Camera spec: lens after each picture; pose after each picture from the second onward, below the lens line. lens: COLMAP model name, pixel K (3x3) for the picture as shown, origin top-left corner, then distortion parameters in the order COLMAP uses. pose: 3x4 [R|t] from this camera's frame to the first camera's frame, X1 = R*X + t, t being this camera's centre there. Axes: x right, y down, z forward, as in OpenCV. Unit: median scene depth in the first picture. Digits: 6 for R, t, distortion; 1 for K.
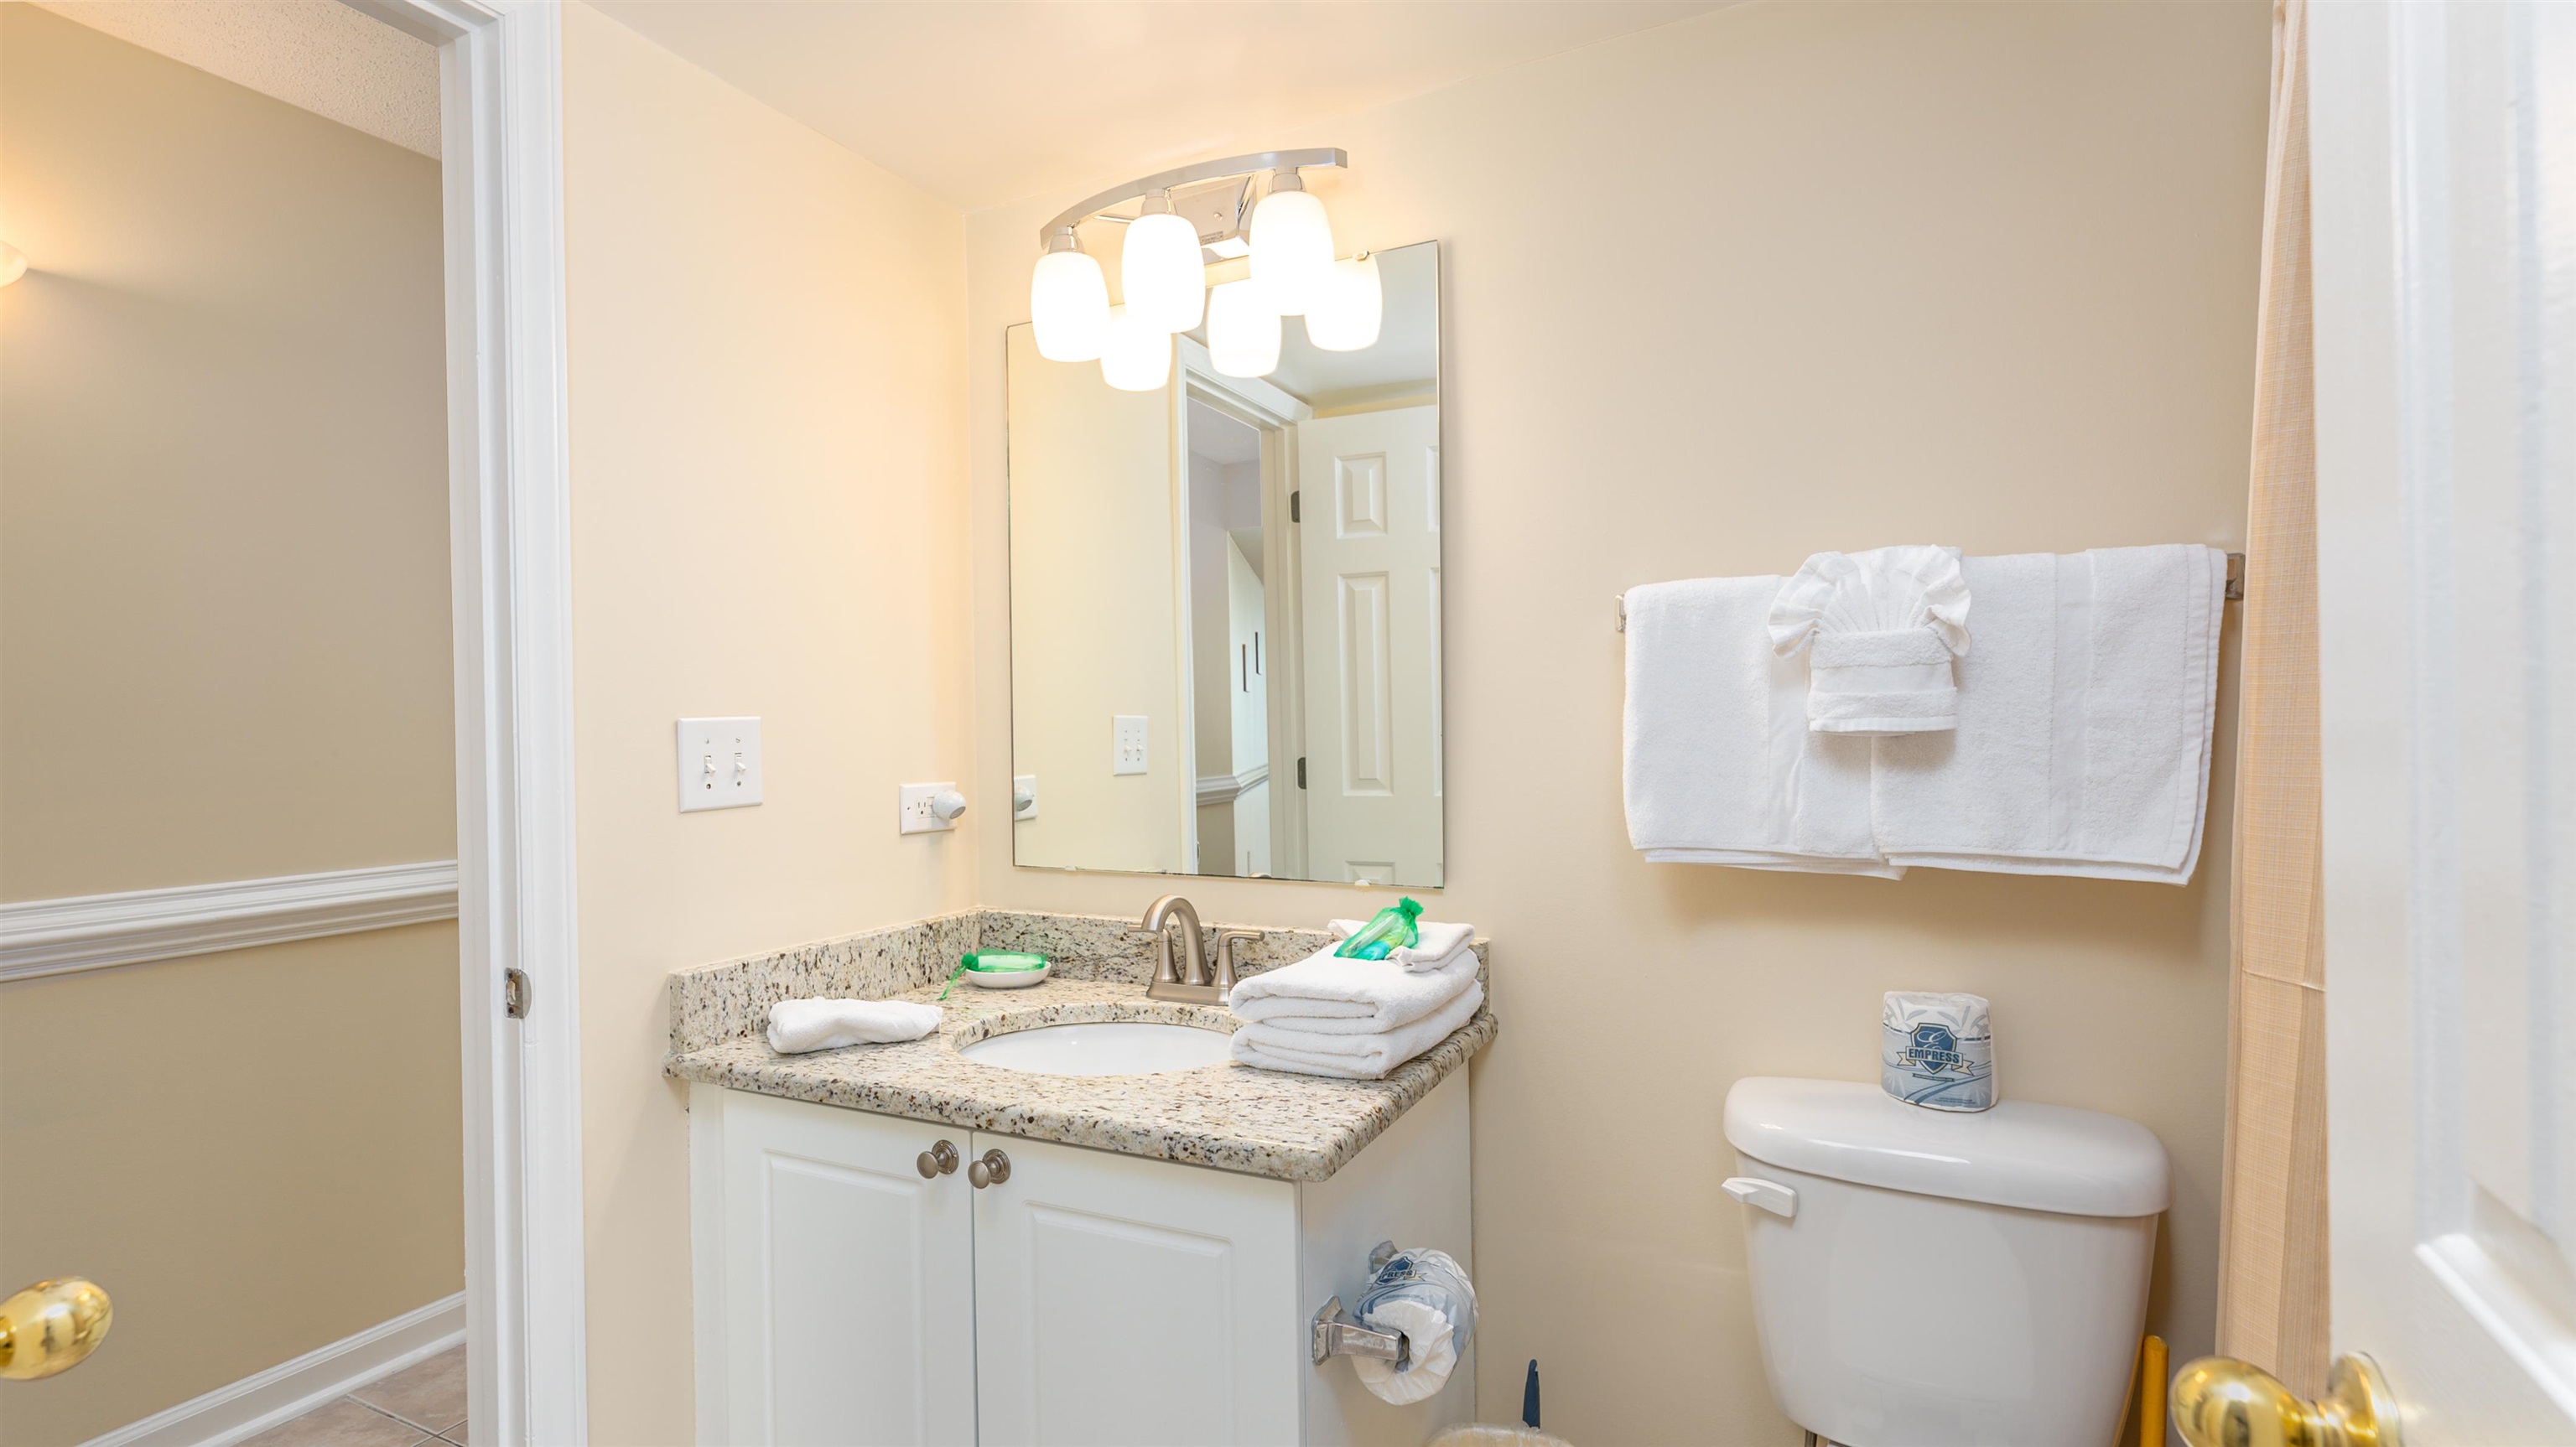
lens RADIAL K [[1154.7, 0, 1297.4], [0, 1154.7, 723.5], [0, 0, 1]] dist [0.001081, 0.000808]
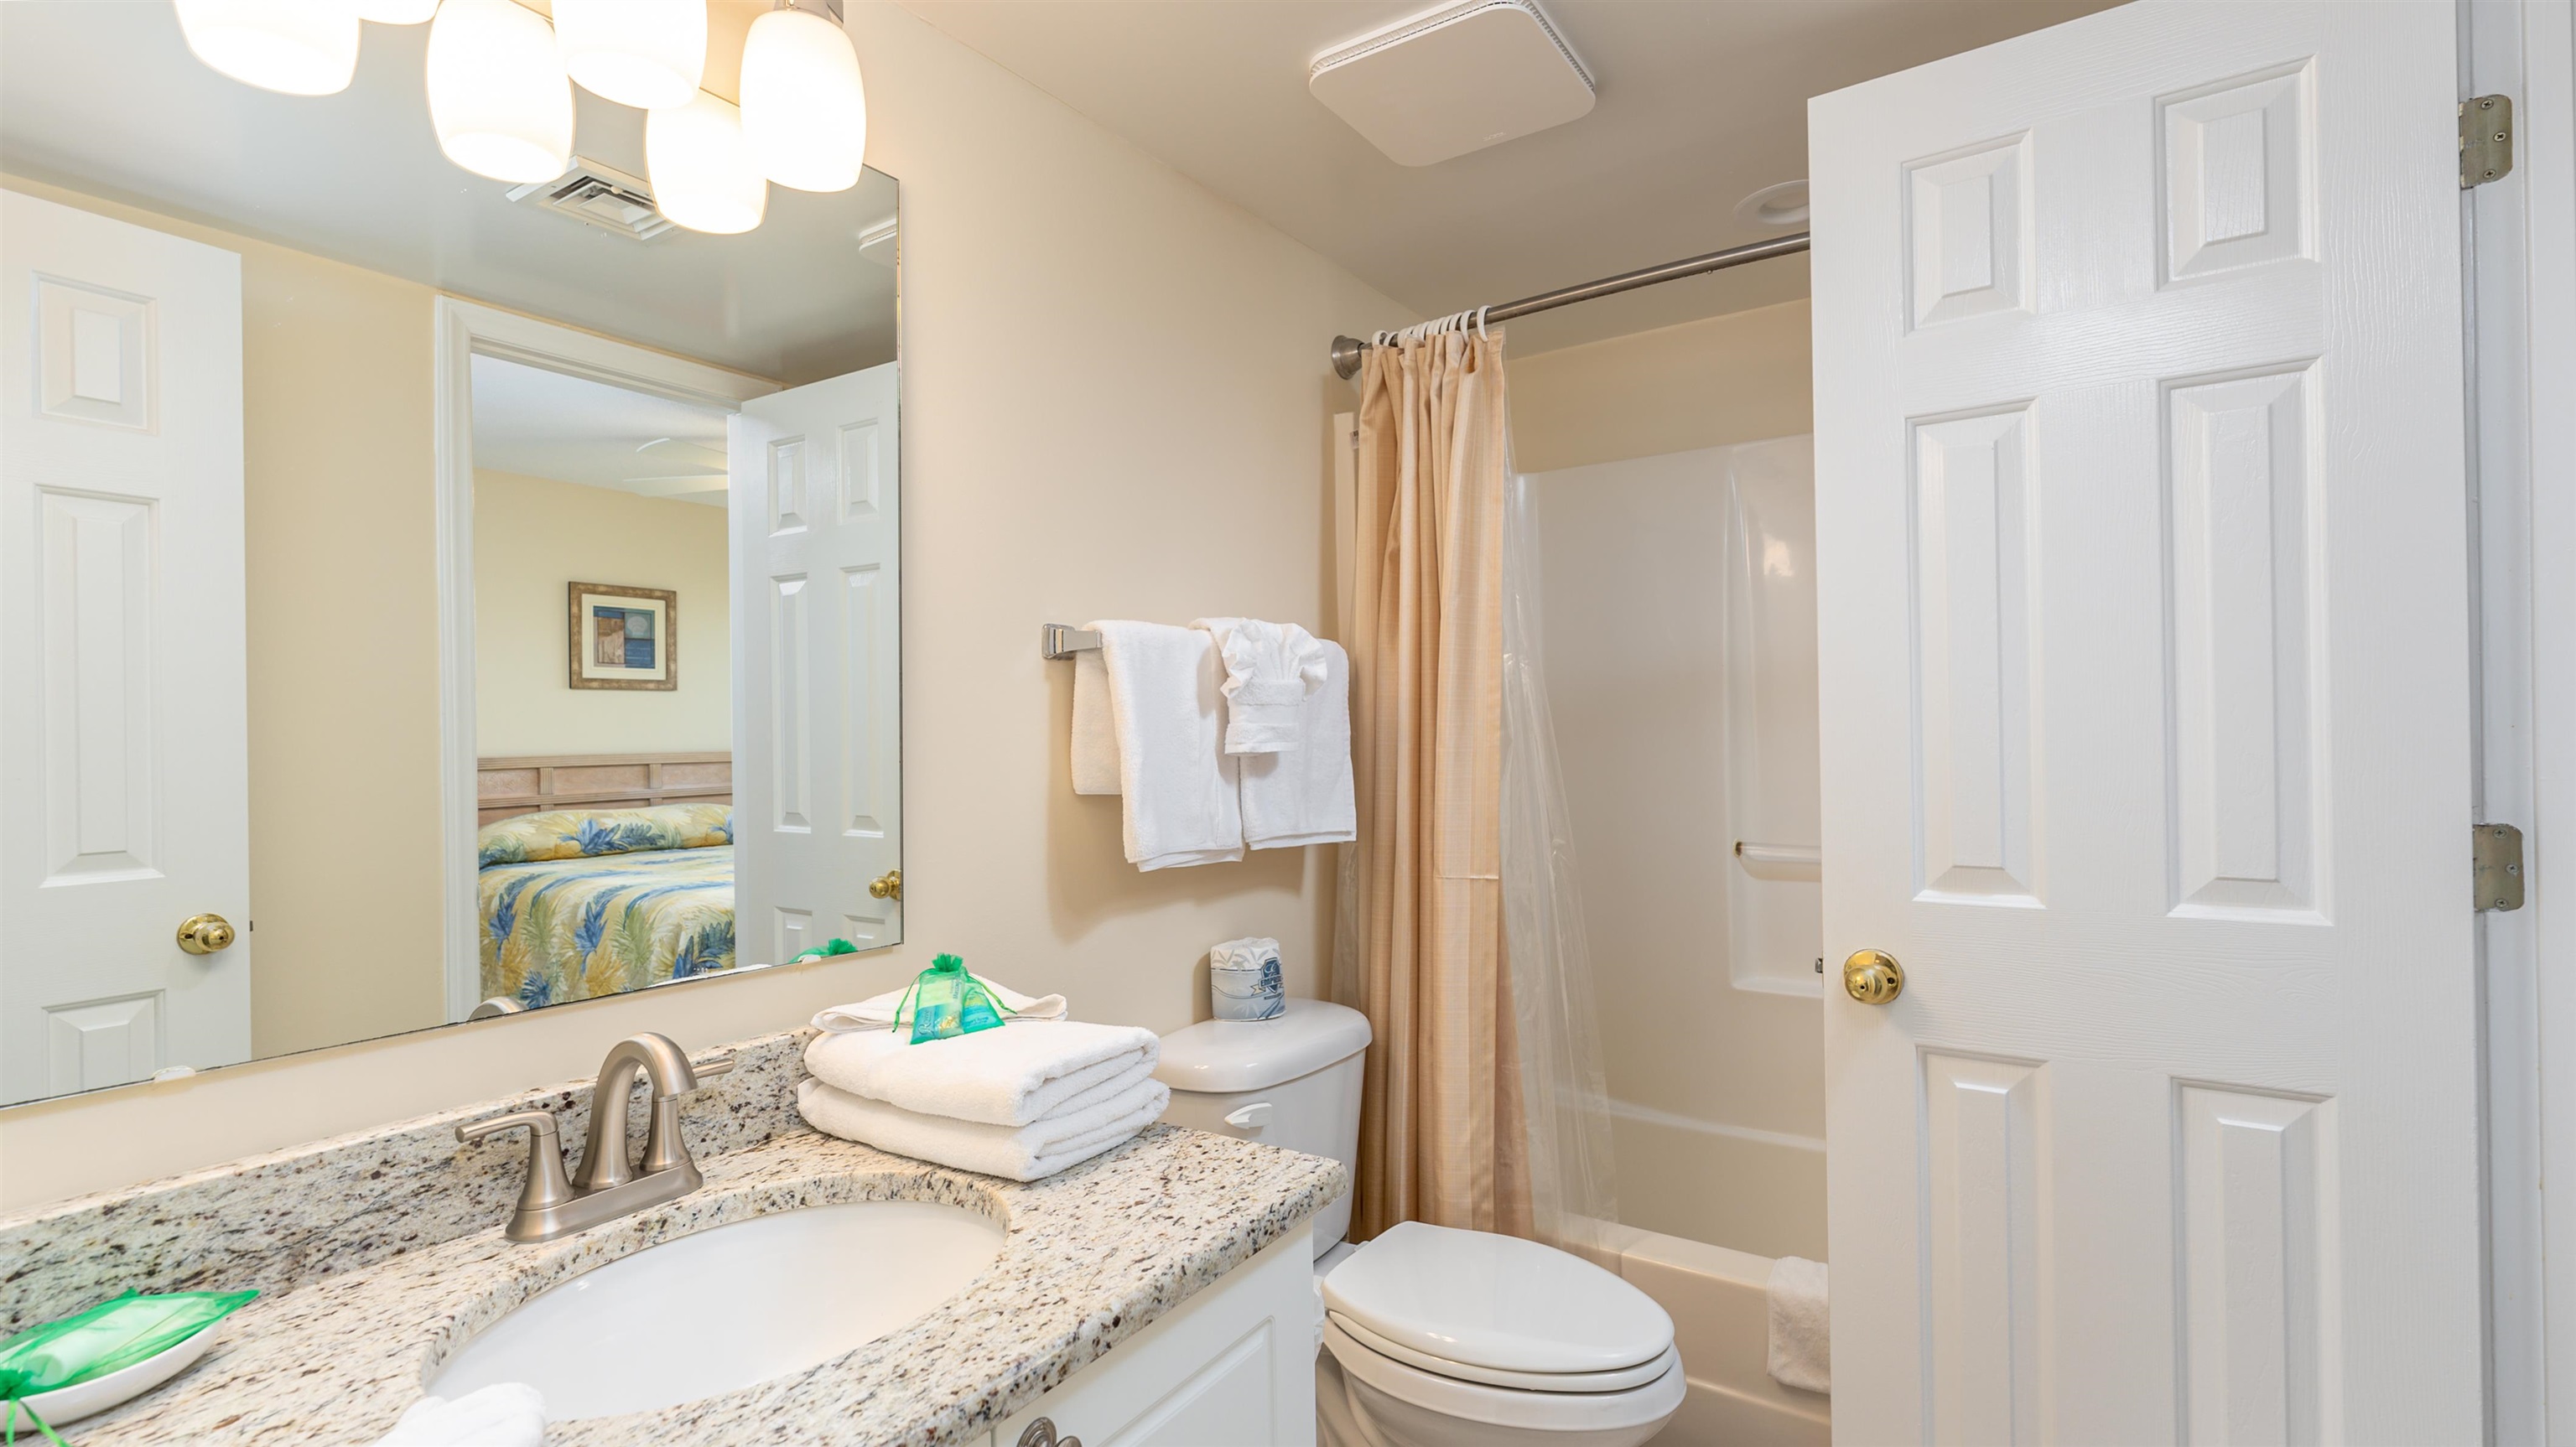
lens RADIAL K [[1154.7, 0, 1302.4], [0, 1154.7, 731.1], [0, 0, 1]] dist [0.001081, 0.000808]
pose [[0.143667, 0.019496, 0.989434, -0.837895], [0.008203, 0.999748, -0.020890, 0.010600], [-0.989592, 0.011117, 0.143471, 0.741346]]
